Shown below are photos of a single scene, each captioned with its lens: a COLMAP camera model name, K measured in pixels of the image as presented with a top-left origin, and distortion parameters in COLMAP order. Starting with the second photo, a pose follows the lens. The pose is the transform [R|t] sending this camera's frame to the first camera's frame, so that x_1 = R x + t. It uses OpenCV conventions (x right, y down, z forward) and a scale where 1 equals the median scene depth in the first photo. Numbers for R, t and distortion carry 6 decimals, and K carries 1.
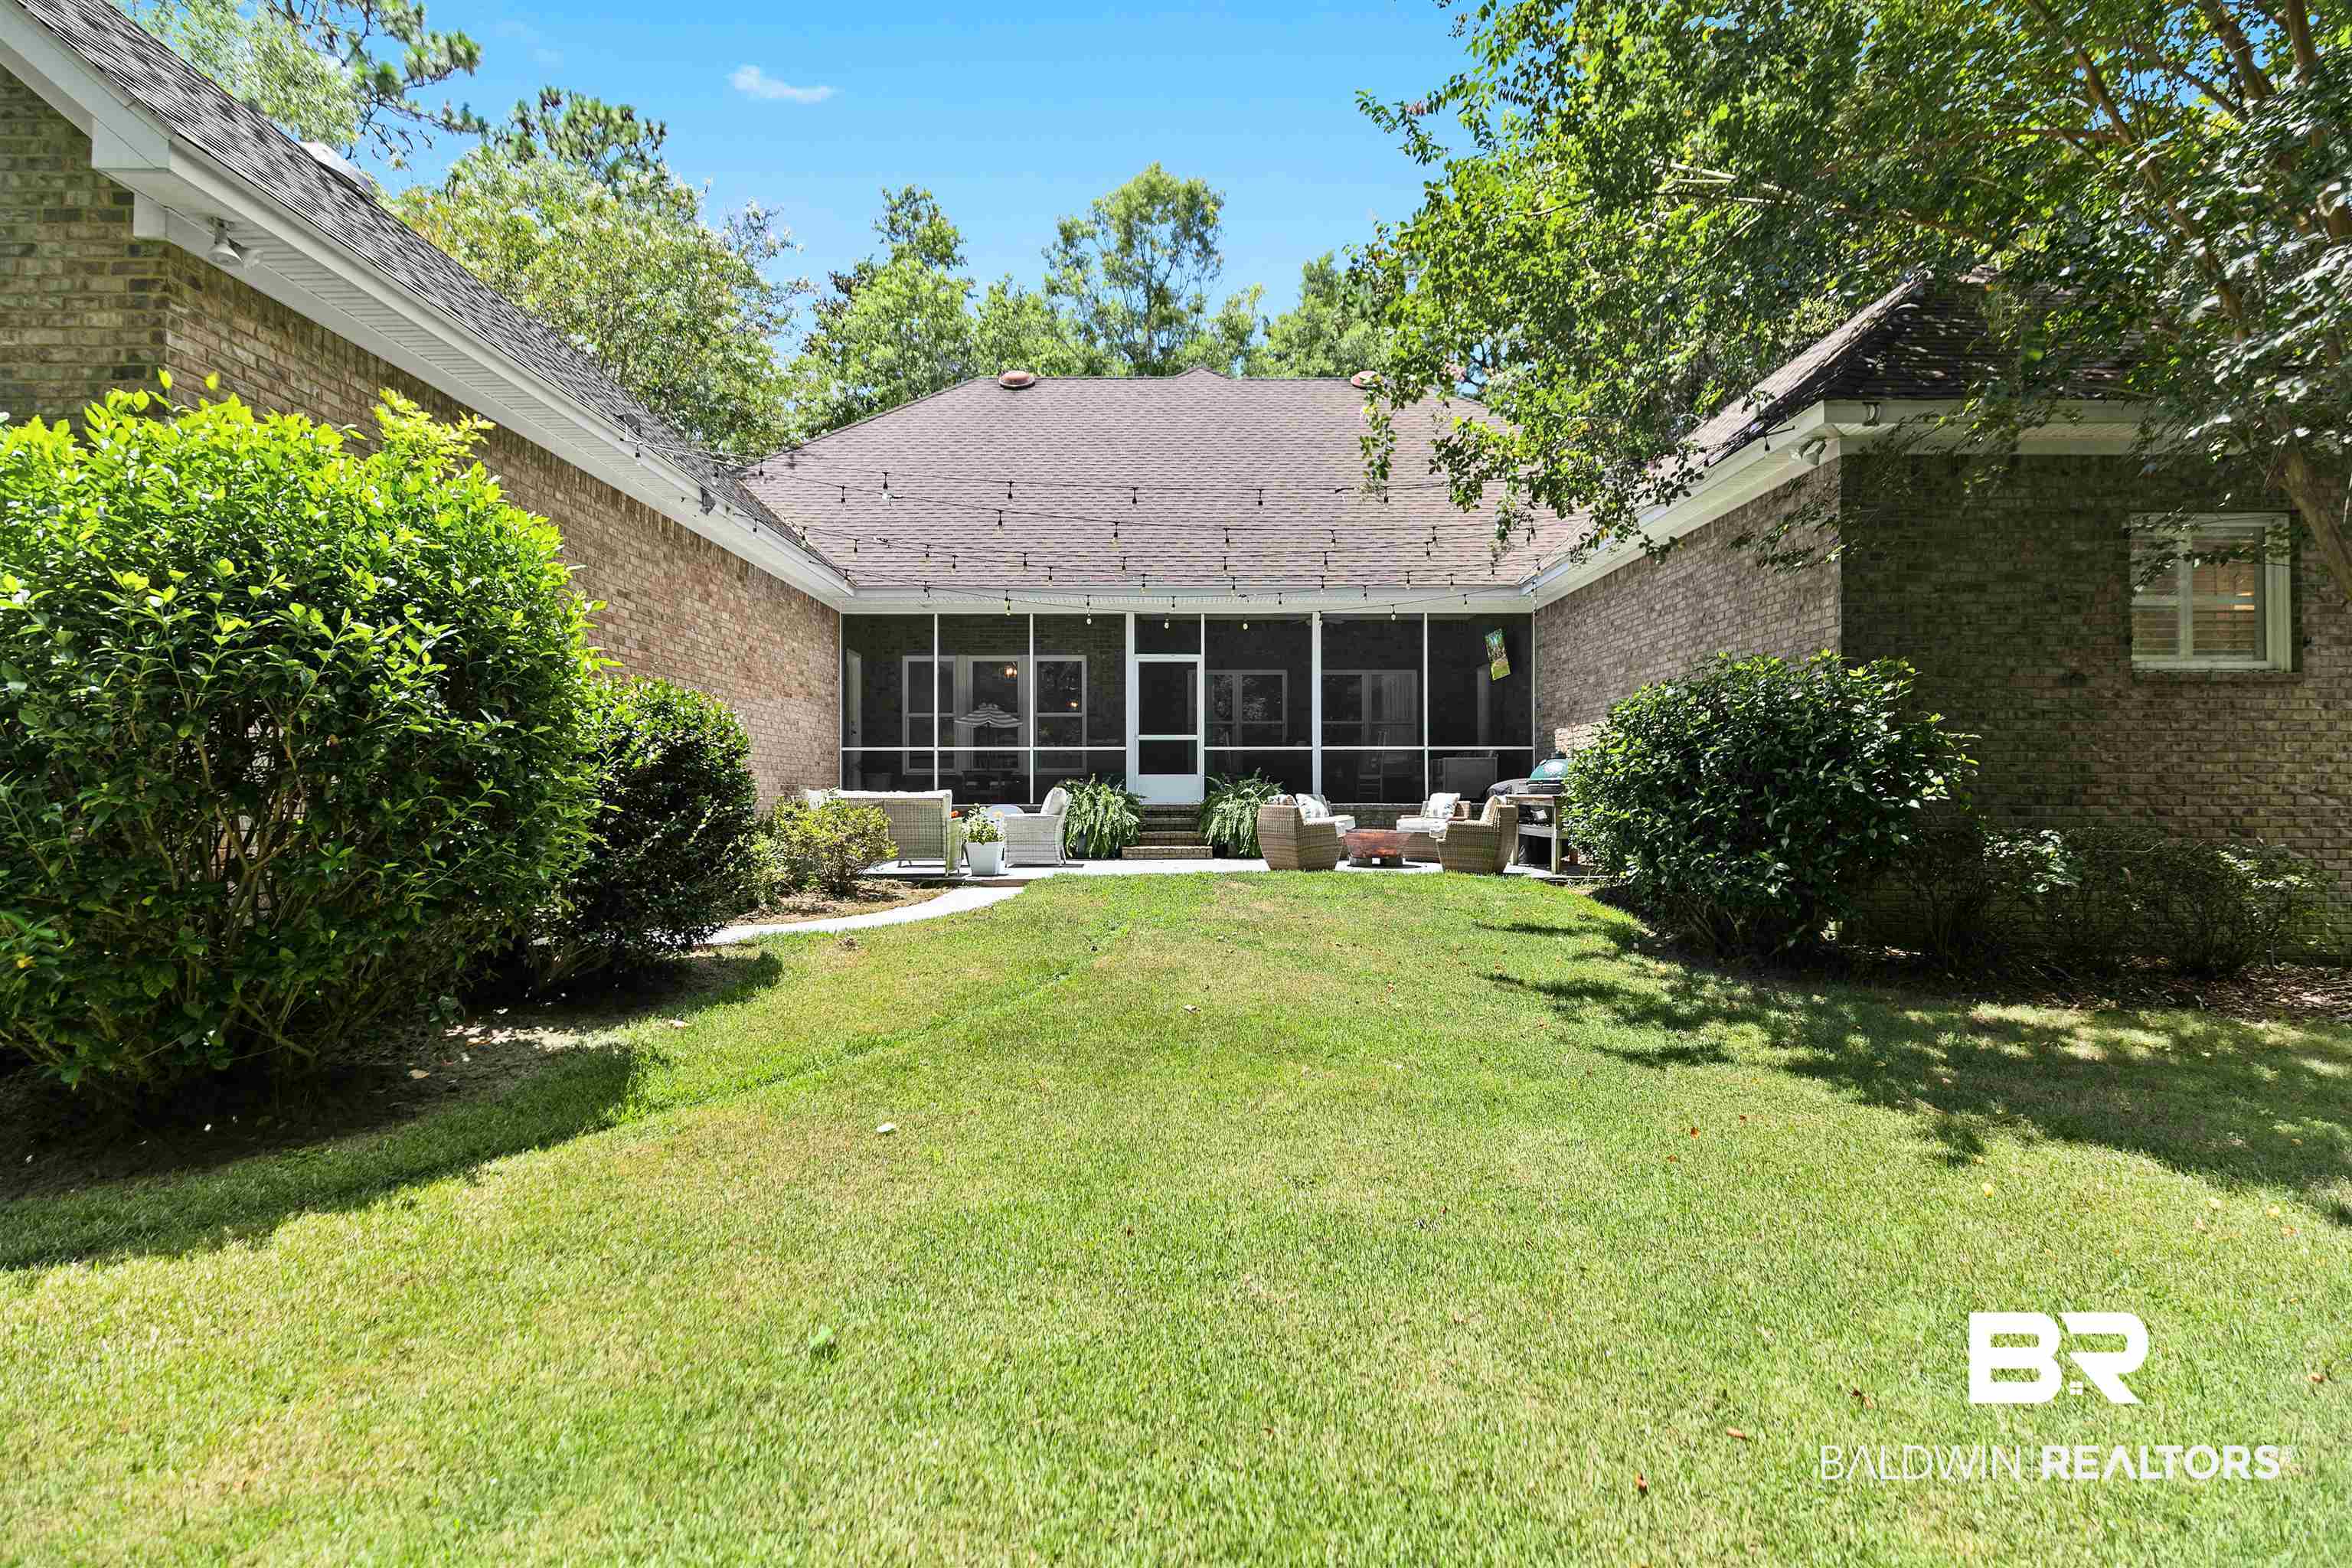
lens RADIAL K [[1077.4, 0, 1169.3], [0, 1077.4, 785.6], [0, 0, 1]] dist [0.002100, -0.000045]
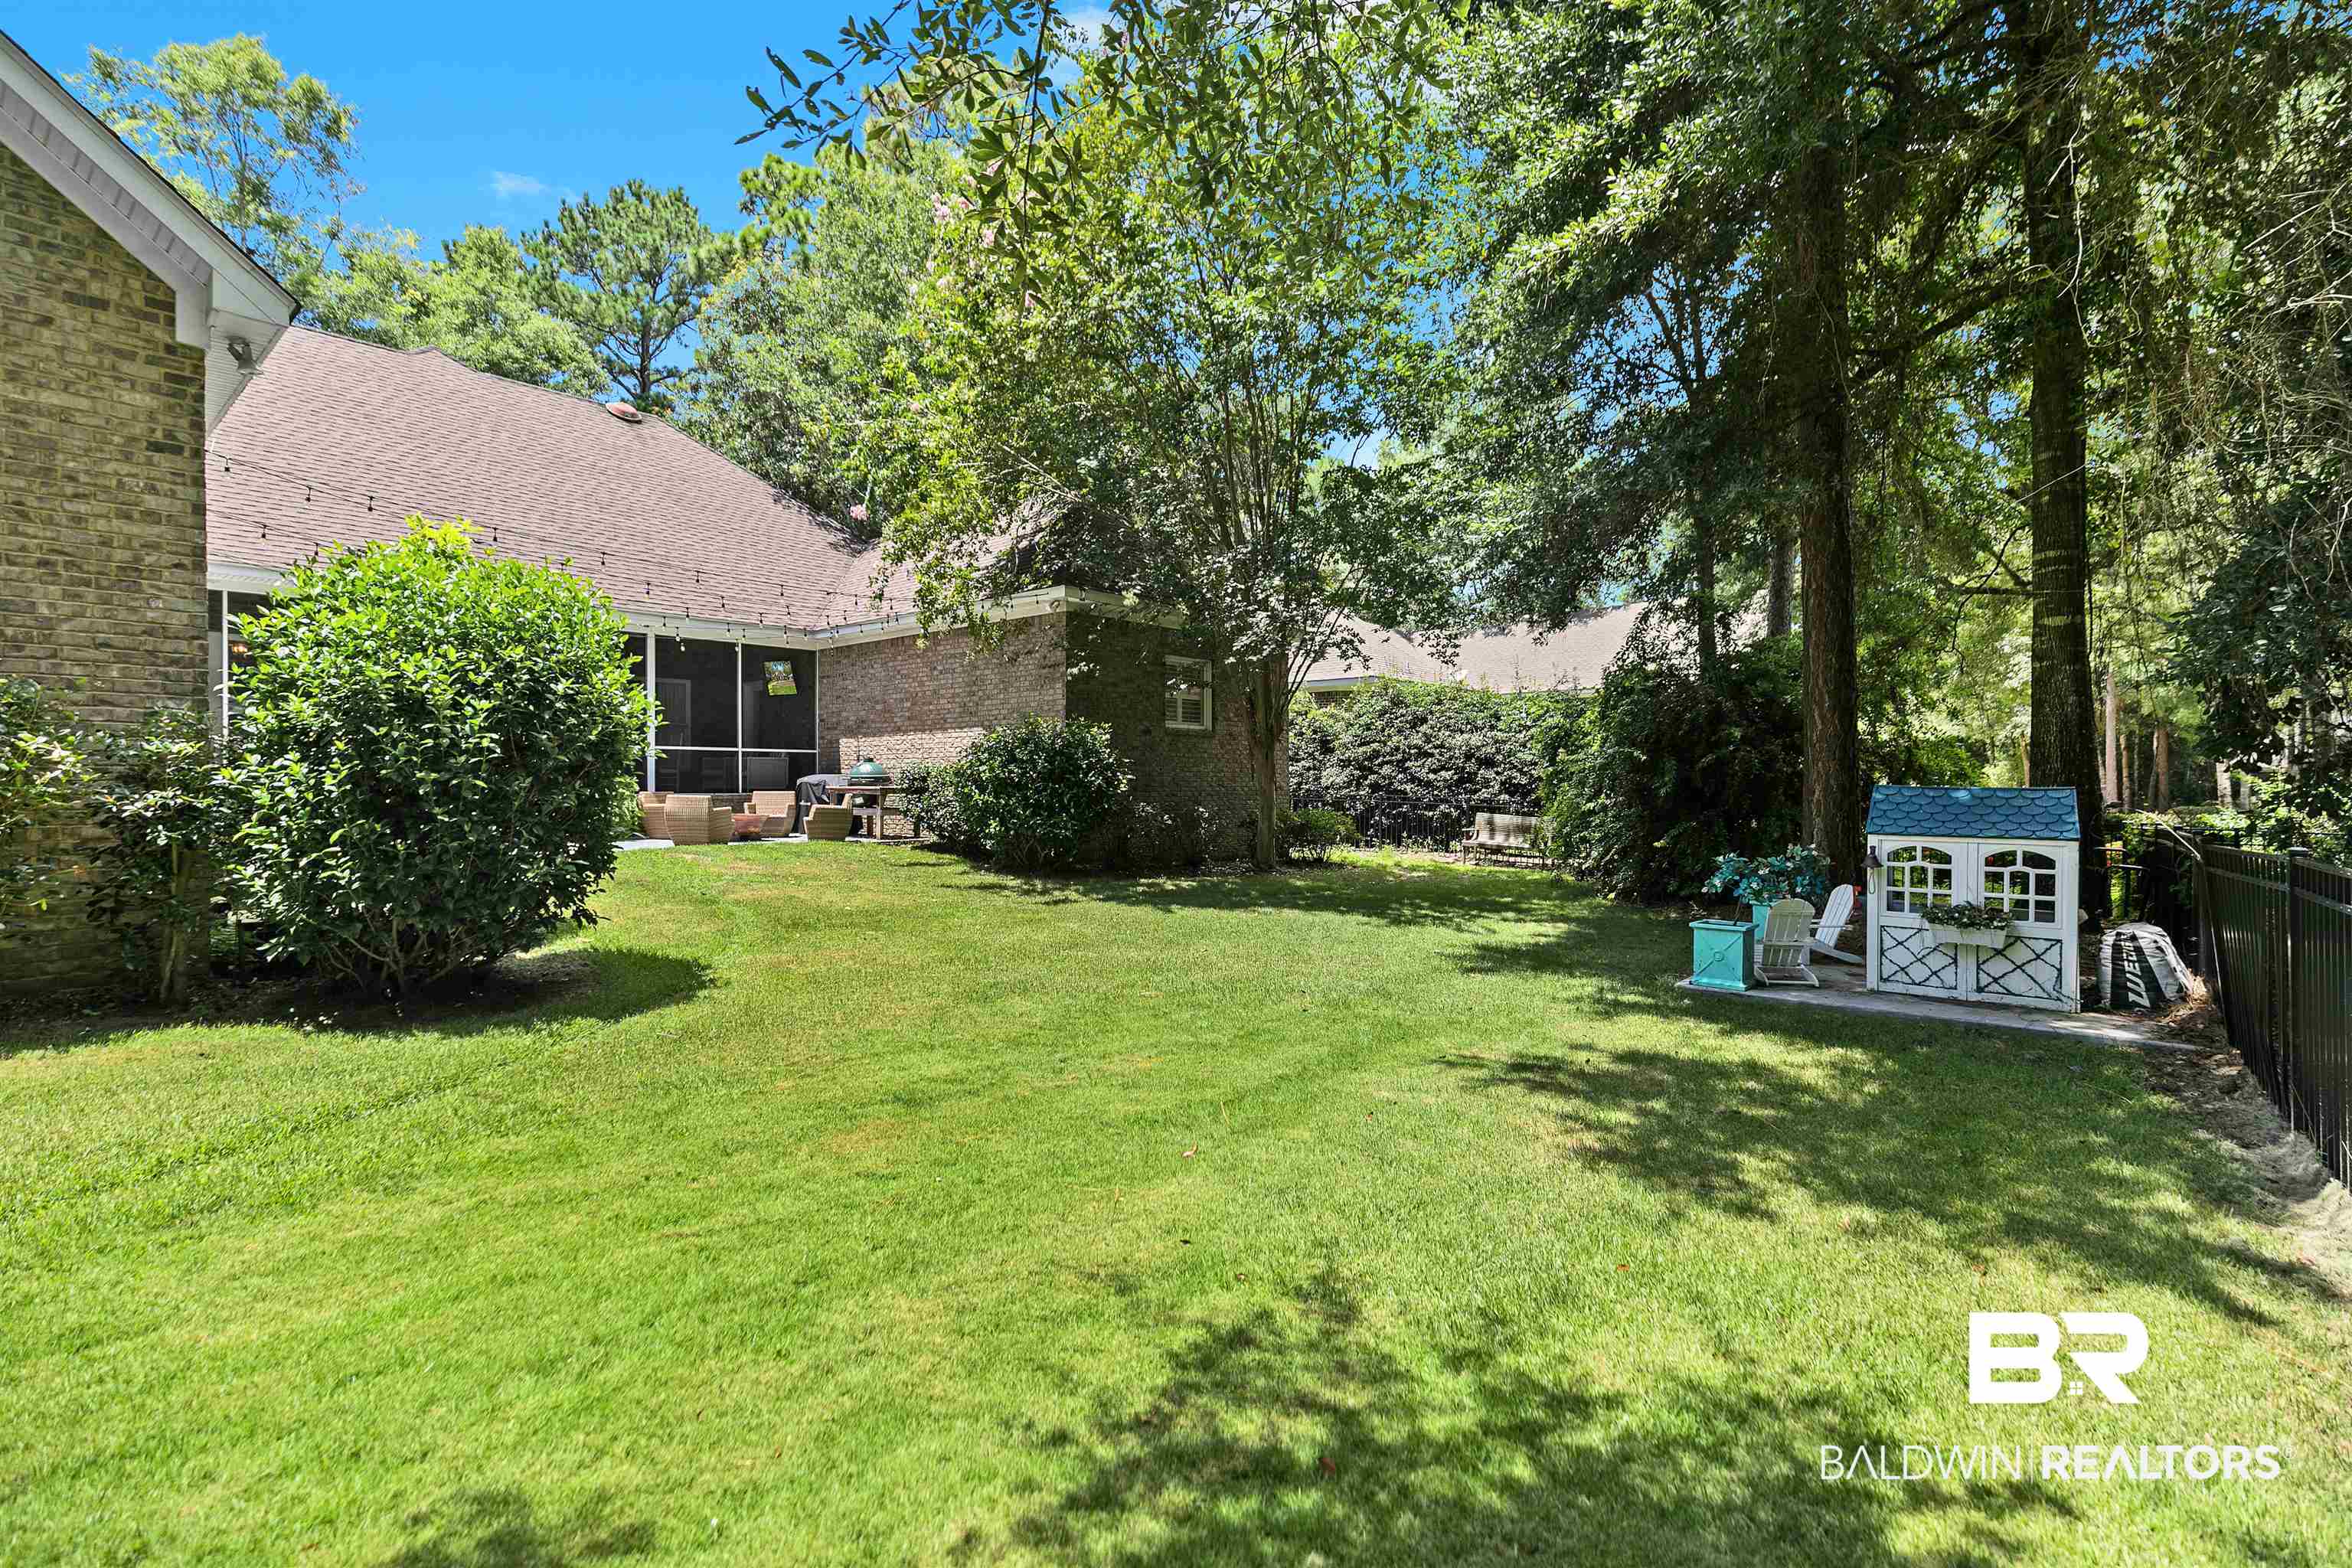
lens RADIAL K [[1077.4, 0, 1169.3], [0, 1077.4, 785.6], [0, 0, 1]] dist [0.002100, -0.000045]
pose [[0.663621, 0.000640, 0.748069, -0.380664], [-0.010263, 0.999913, 0.008249, -0.006889], [-0.747998, -0.013152, 0.663570, -0.228895]]
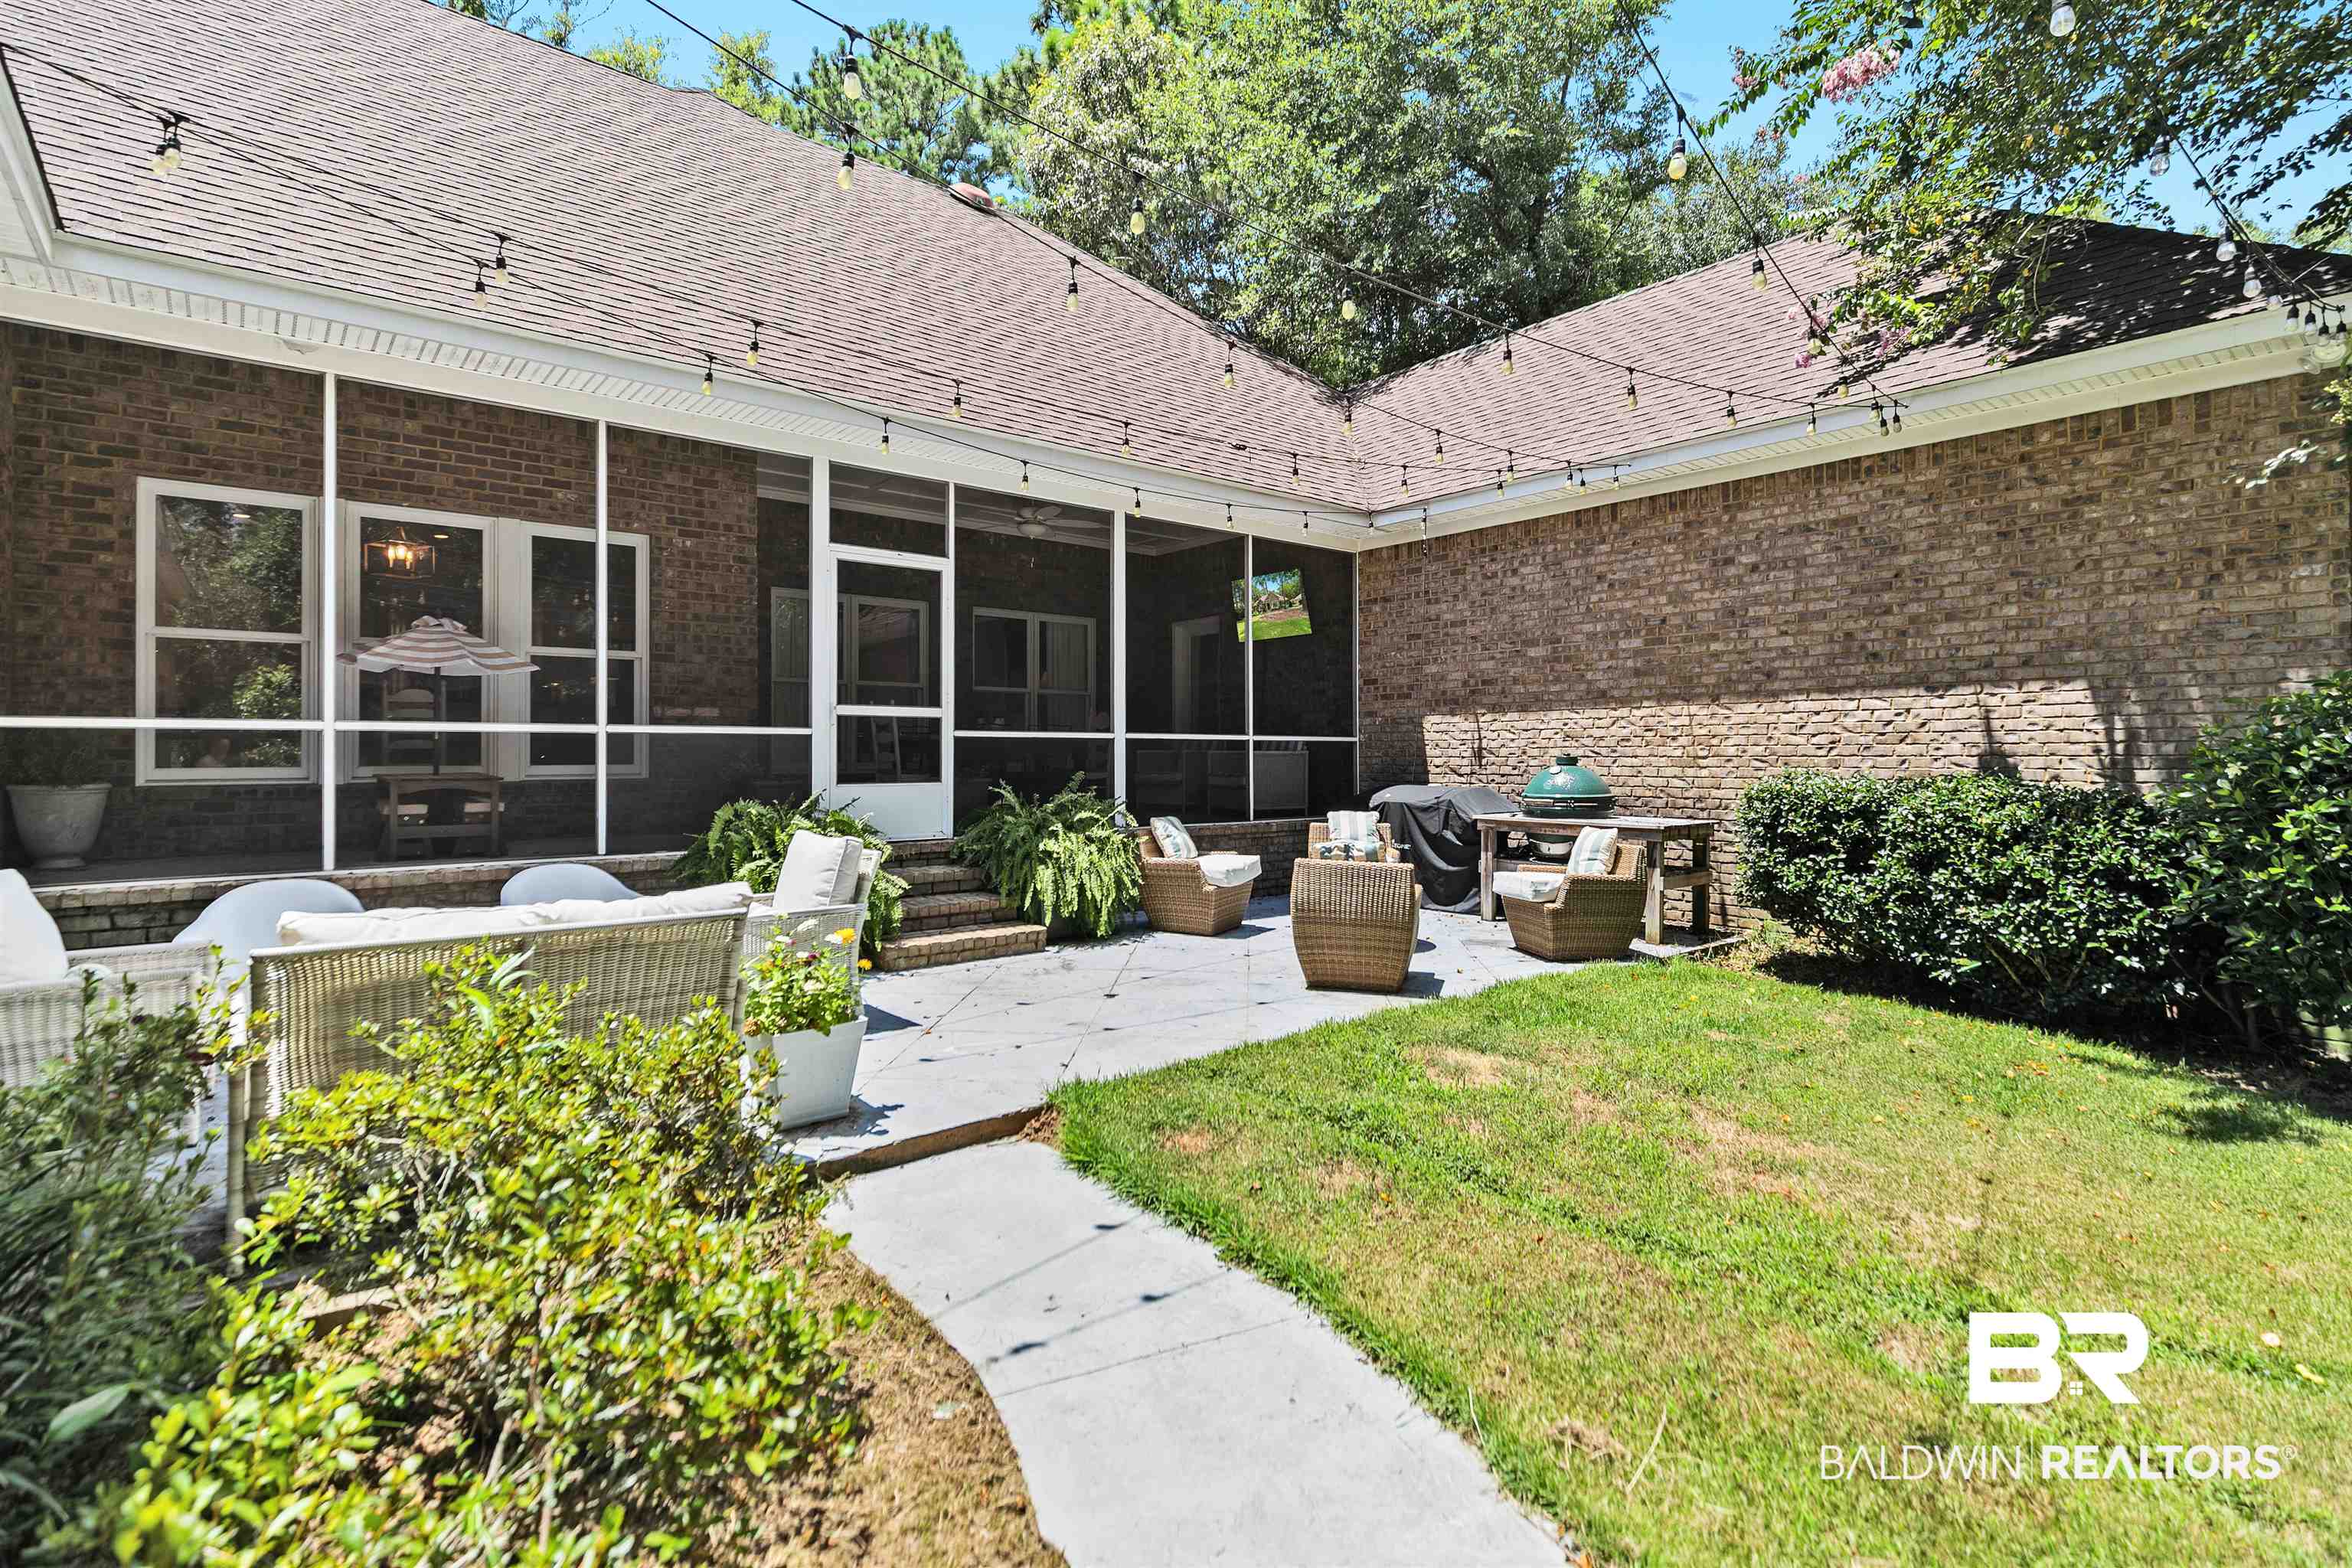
lens RADIAL K [[1087.2, 0, 1154.4], [0, 1087.2, 748.5], [0, 0, 1]] dist [0.001627, -0.000043]
pose [[0.774090, 0.003663, 0.633065, -0.234036], [-0.004936, 0.999988, 0.000250, -0.028131], [-0.633056, -0.003318, 0.774099, 0.520452]]
